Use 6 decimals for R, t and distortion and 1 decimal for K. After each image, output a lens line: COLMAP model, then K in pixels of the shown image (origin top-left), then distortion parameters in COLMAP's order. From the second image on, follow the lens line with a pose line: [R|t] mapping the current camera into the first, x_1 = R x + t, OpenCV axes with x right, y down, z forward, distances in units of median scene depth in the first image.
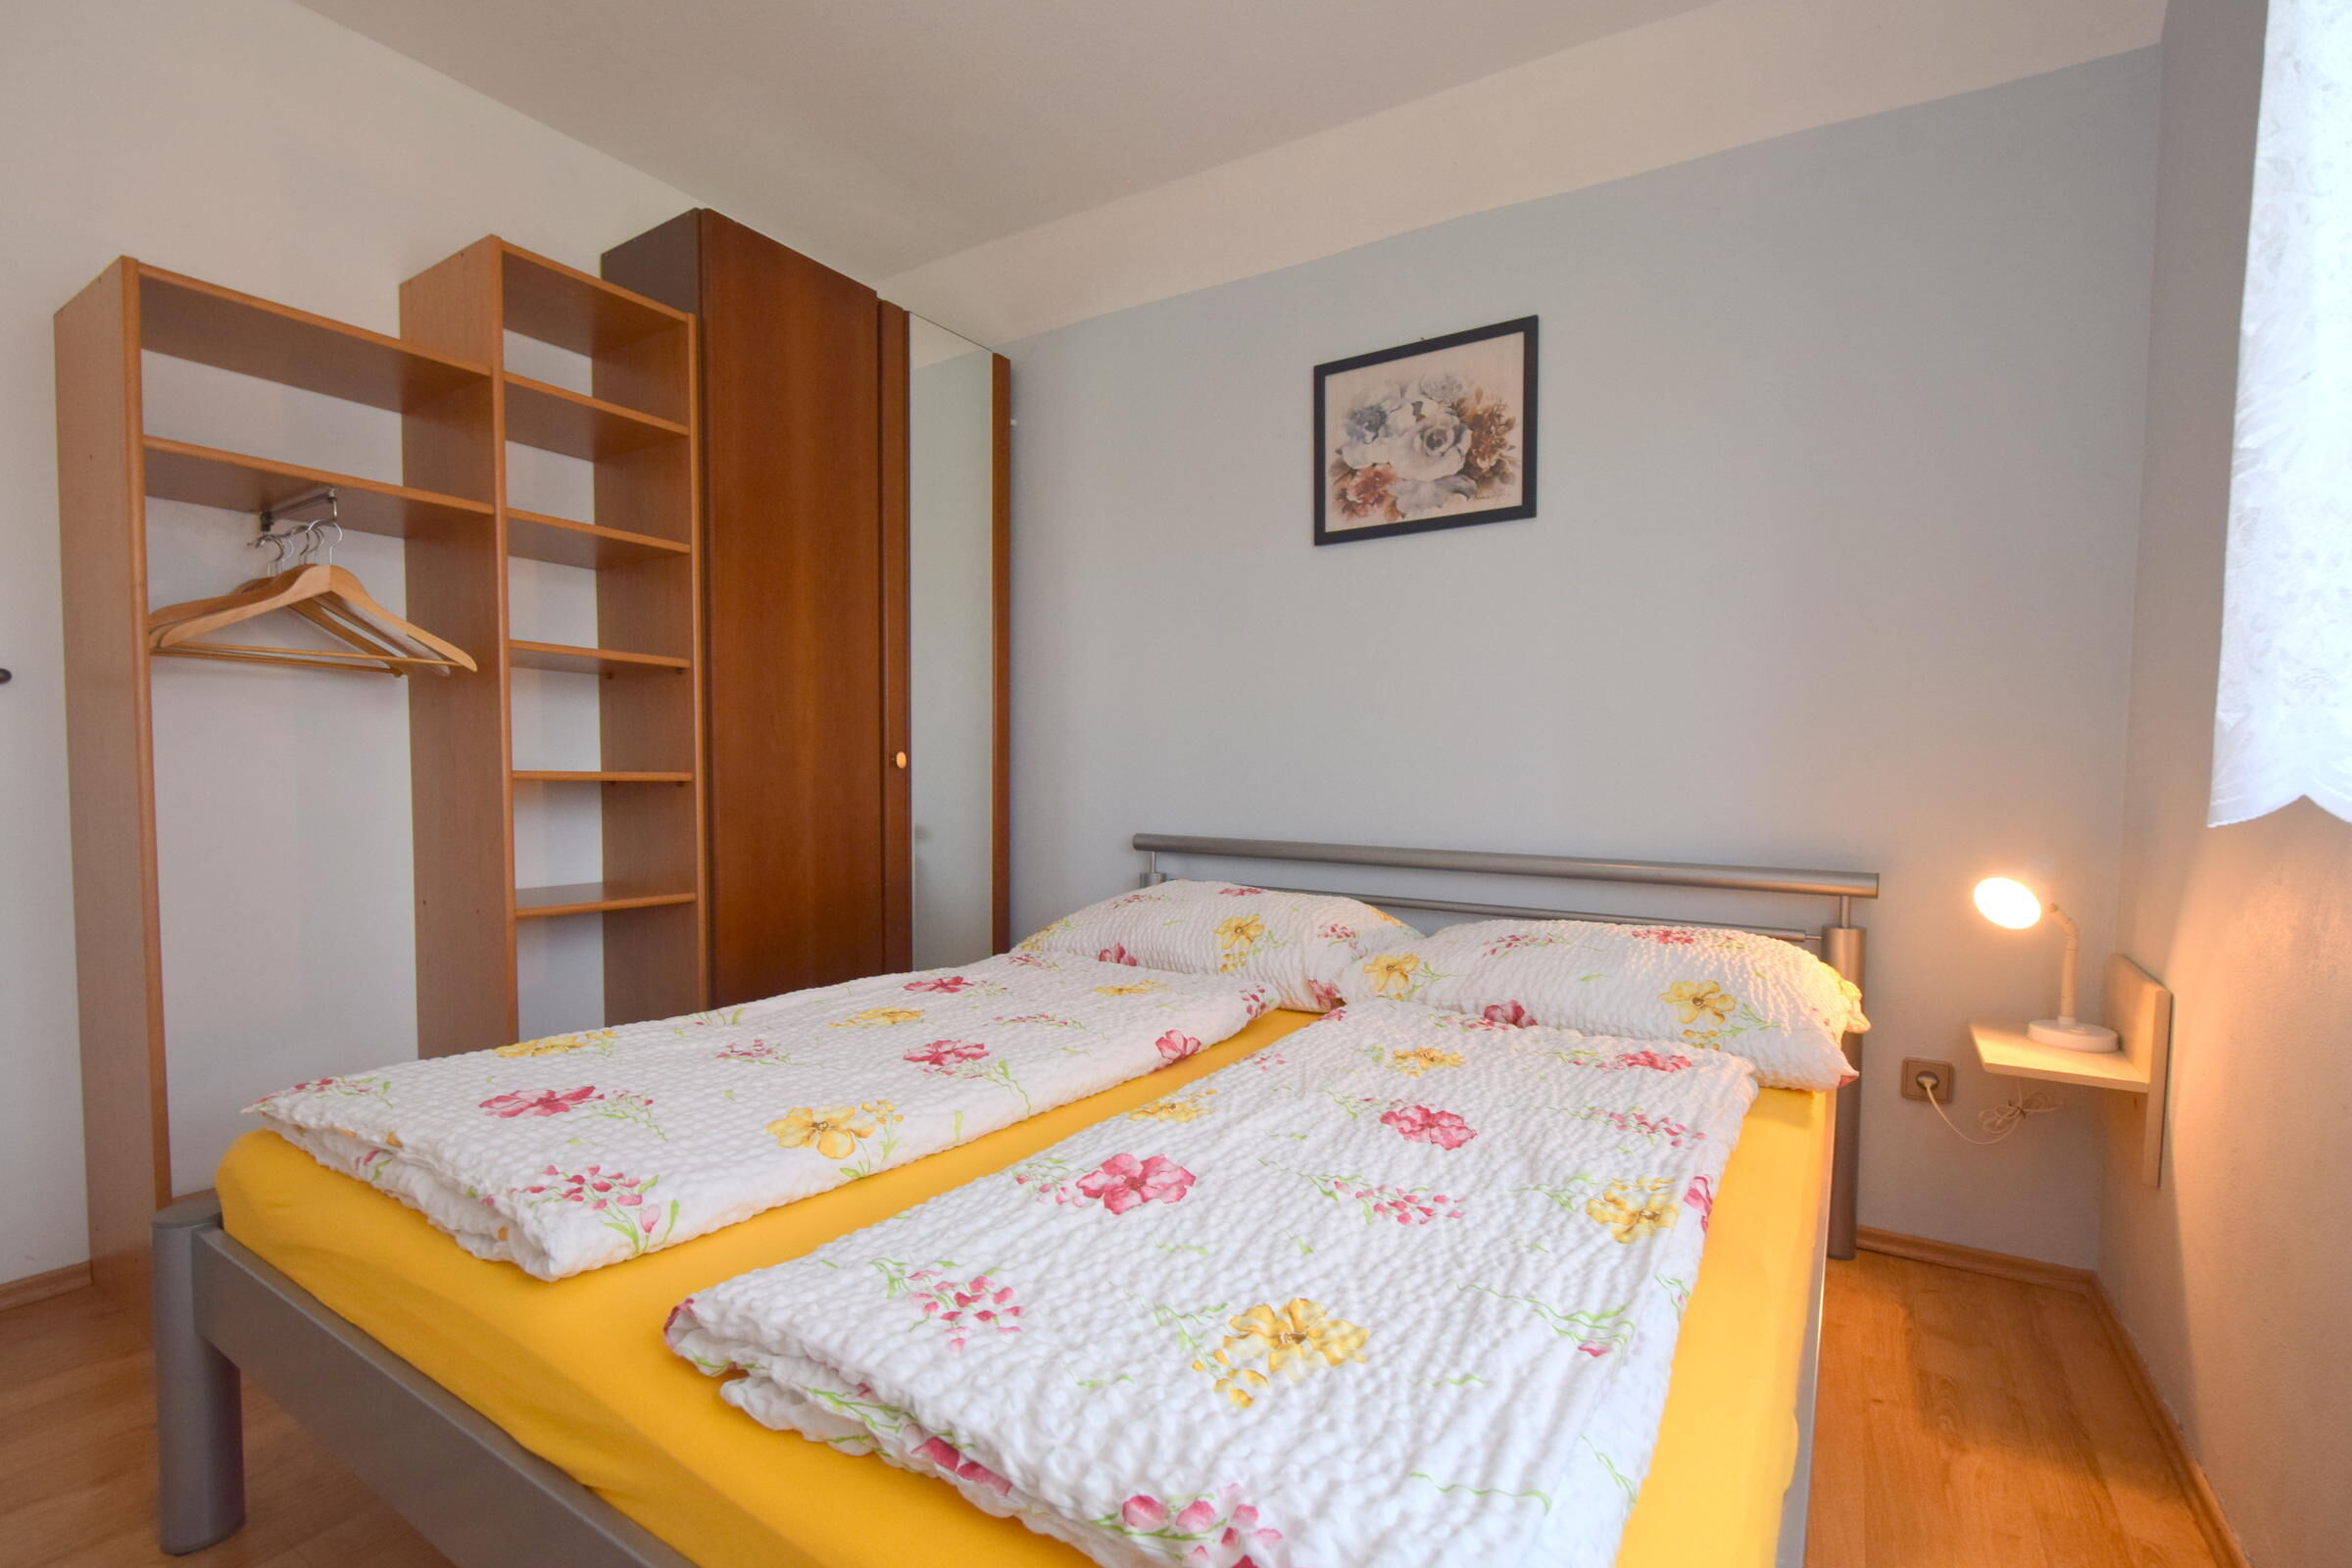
lens RADIAL K [[1031.4, 0, 1180.0], [0, 1031.4, 817.8], [0, 0, 1]] dist [0.007378, -0.007097]
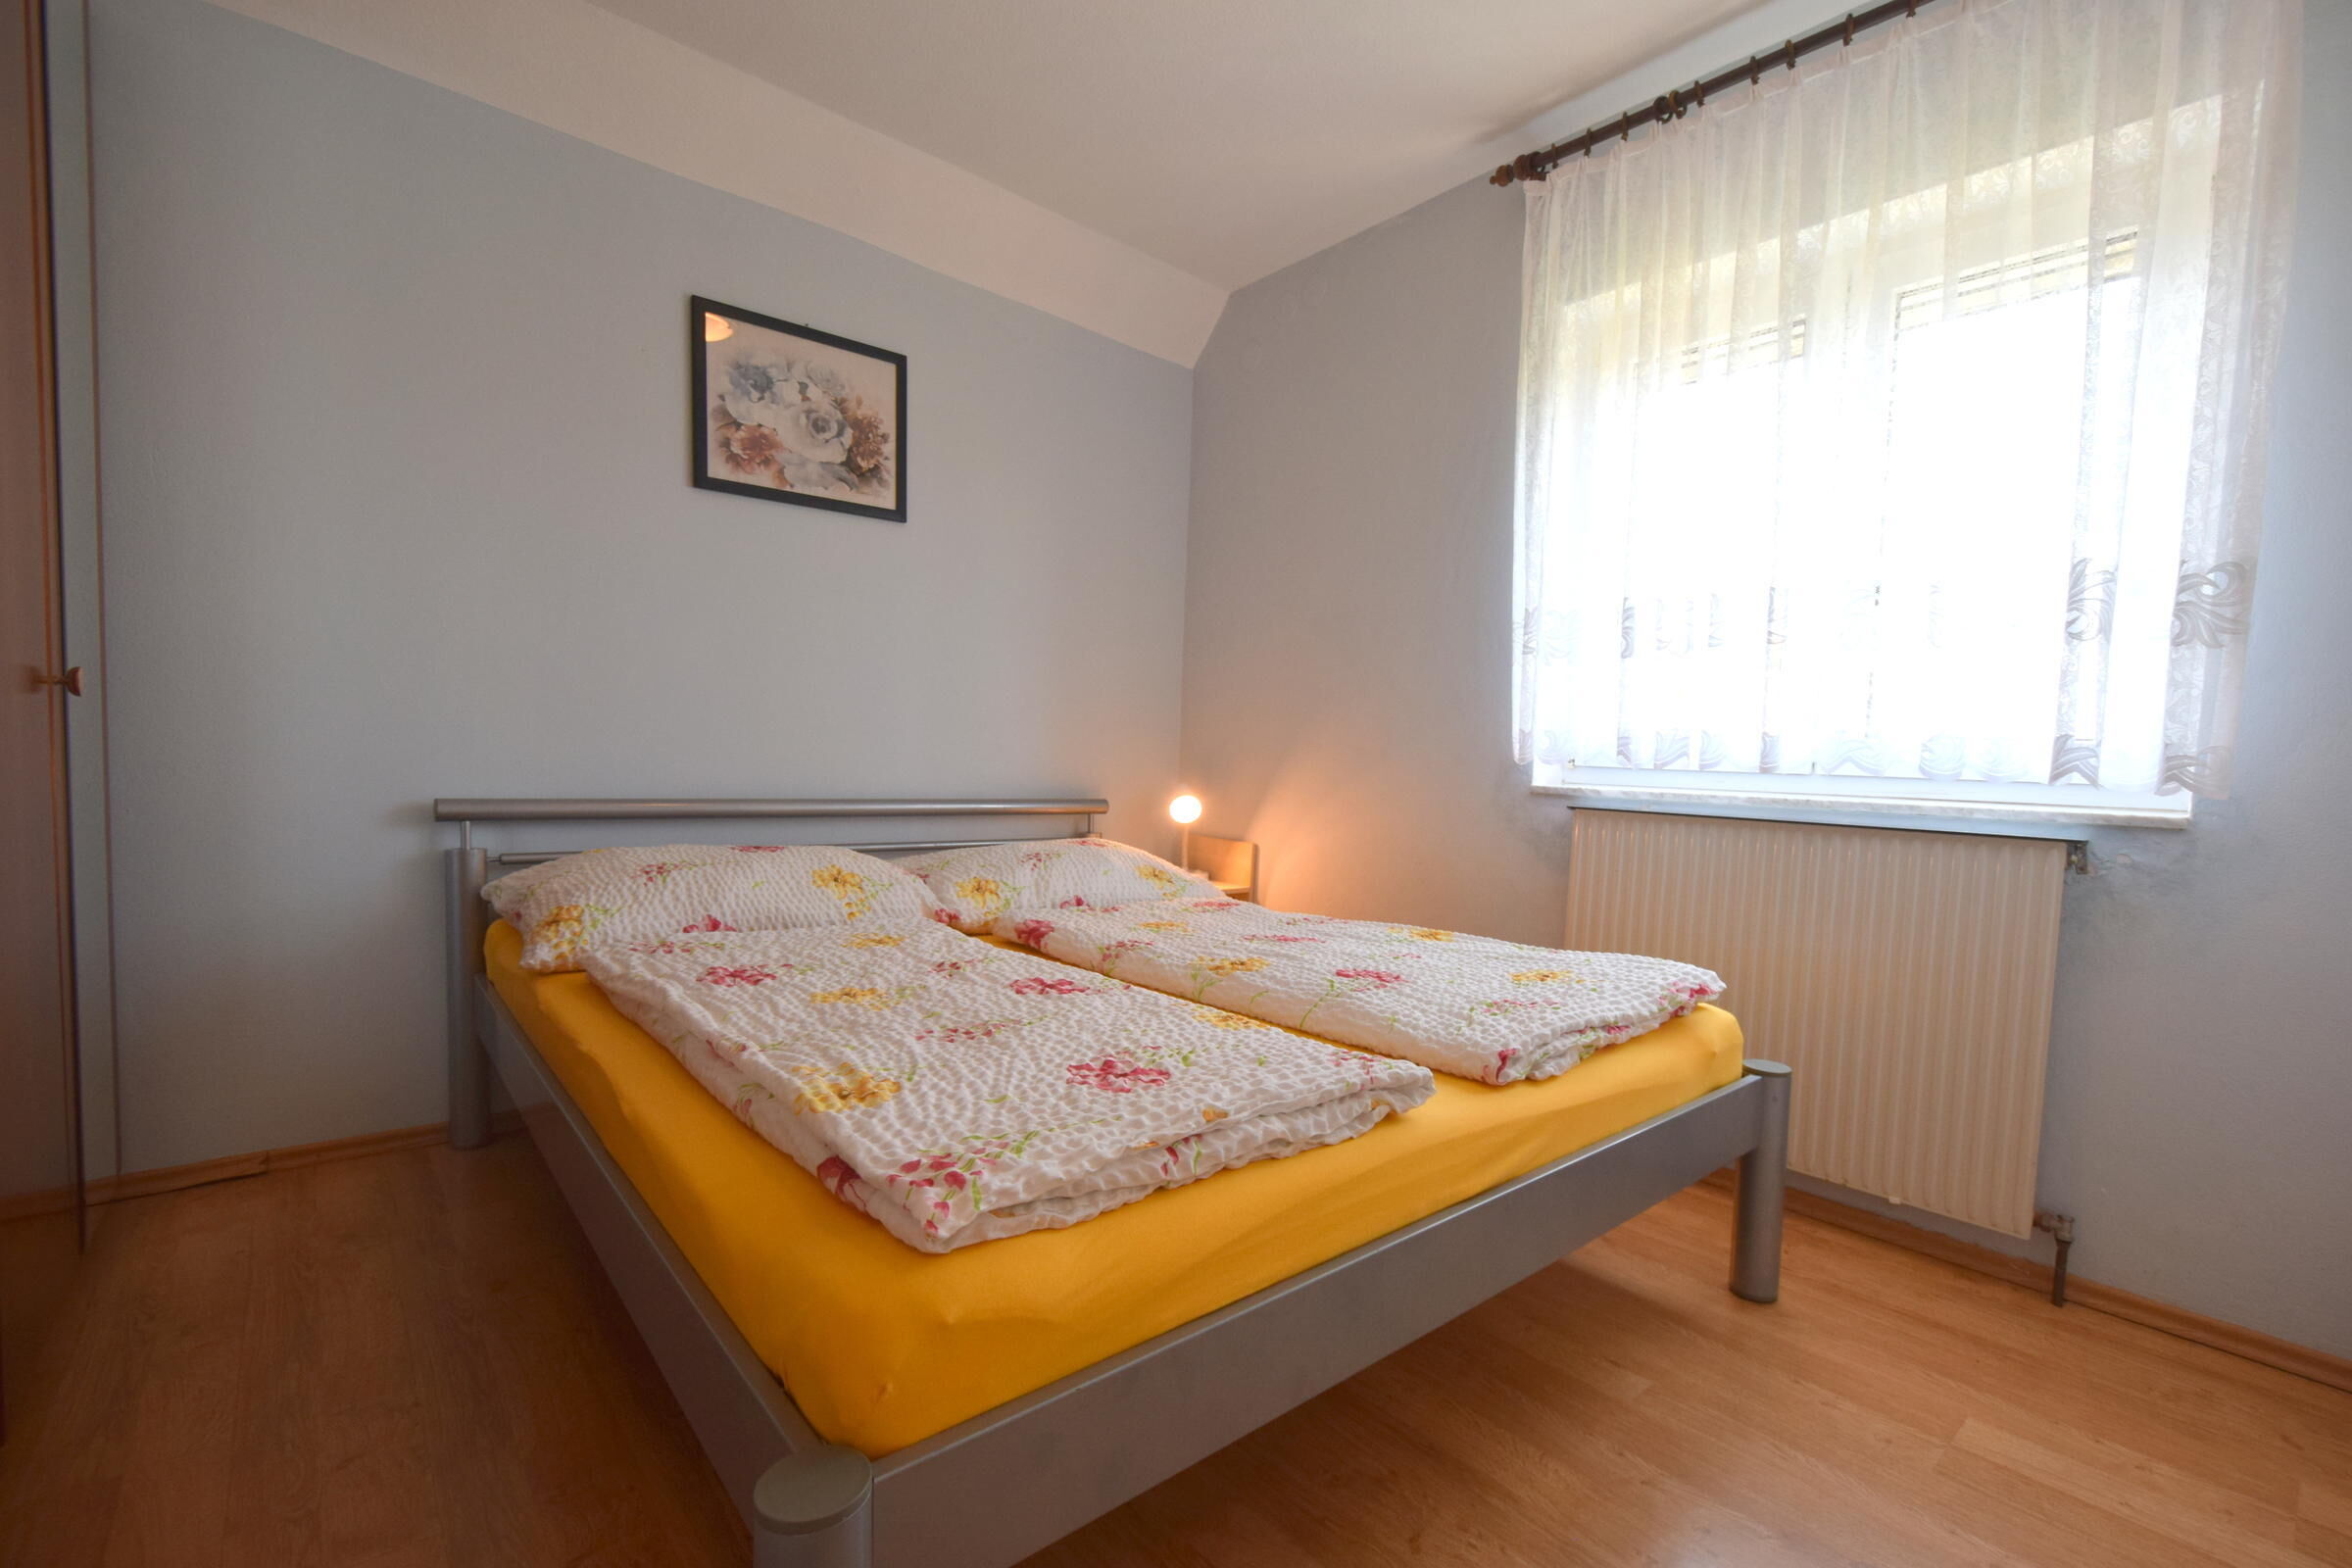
lens RADIAL K [[1031.4, 0, 1180.0], [0, 1031.4, 817.8], [0, 0, 1]] dist [0.007378, -0.007097]
pose [[0.293548, -0.059794, 0.954072, -0.702700], [0.015979, 0.998209, 0.057644, -0.008367], [-0.955811, -0.001676, 0.293978, 0.312280]]
